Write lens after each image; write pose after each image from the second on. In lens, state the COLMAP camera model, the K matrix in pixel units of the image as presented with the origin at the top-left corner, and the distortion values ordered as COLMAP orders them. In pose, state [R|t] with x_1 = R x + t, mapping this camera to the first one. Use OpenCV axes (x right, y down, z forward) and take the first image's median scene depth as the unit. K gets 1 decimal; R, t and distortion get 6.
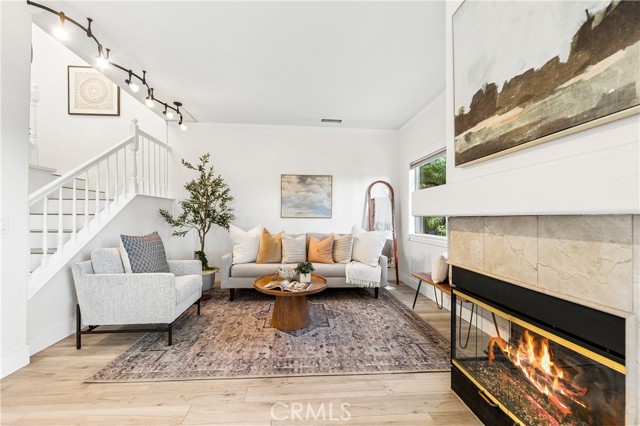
lens RADIAL K [[256.4, 0, 313.6], [0, 256.4, 216.0], [0, 0, 1]] dist [-0.000407, -0.000083]
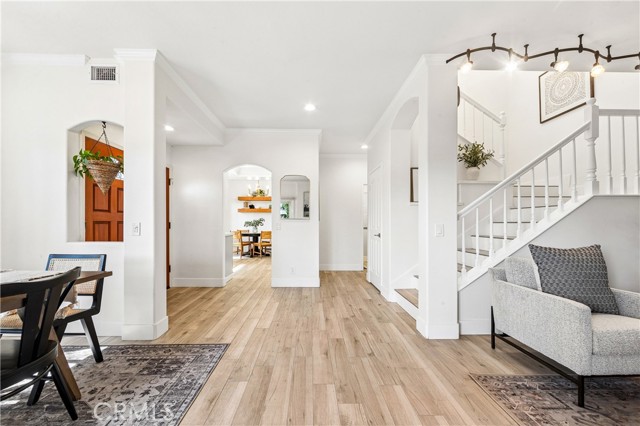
lens RADIAL K [[255.9, 0, 313.6], [0, 255.9, 222.7], [0, 0, 1]] dist [-0.001932, -0.000425]
pose [[-0.058750, -0.009725, -0.998225, 0.137654], [0.002040, 0.999949, -0.009862, 0.003957], [0.998271, -0.002616, -0.058727, 0.229632]]
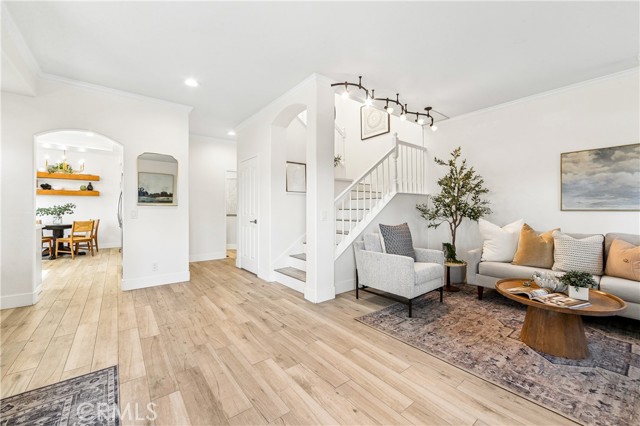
lens RADIAL K [[255.9, 0, 317.6], [0, 255.9, 210.8], [0, 0, 1]] dist [0.000105, -0.000135]
pose [[0.556935, -0.005779, -0.830536, 0.146190], [0.008530, 0.999963, -0.001239, 0.001853], [0.830512, -0.006395, 0.556964, -0.019120]]
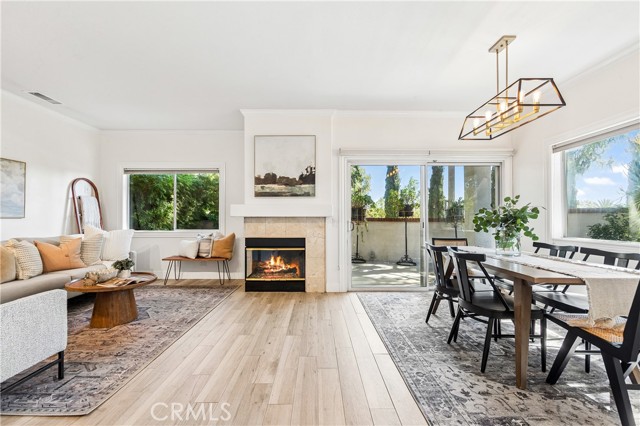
lens RADIAL K [[261.7, 0, 322.8], [0, 261.7, 216.6], [0, 0, 1]] dist [-0.000602, -0.000148]
pose [[0.053174, -0.001948, 0.998583, -0.988223], [-0.007540, 0.999969, 0.002352, -0.007262], [-0.998557, -0.007655, 0.053158, 0.105947]]
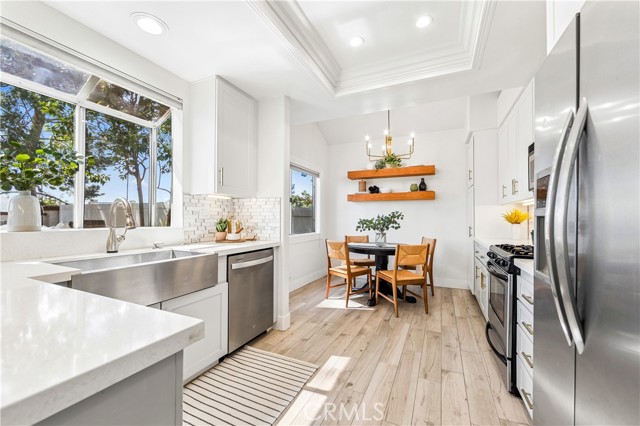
lens RADIAL K [[256.4, 0, 313.6], [0, 256.4, 216.0], [0, 0, 1]] dist [-0.000407, -0.000083]
pose [[-0.510527, -0.021320, -0.859597, -1.458645], [-0.007819, 0.999766, -0.020153, -0.029232], [0.859826, -0.003568, -0.510575, -0.242249]]
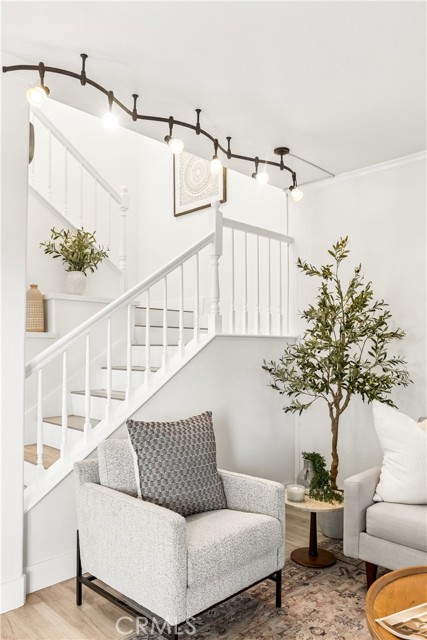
lens RADIAL K [[480.5, 0, 218.6], [0, 480.5, 339.2], [0, 0, 1]] dist [-0.008468, -0.000600]
pose [[0.653417, -0.017595, -0.756794, 0.114964], [-0.000168, 0.999726, -0.023388, -0.056790], [0.756998, 0.015409, 0.653235, 0.362213]]
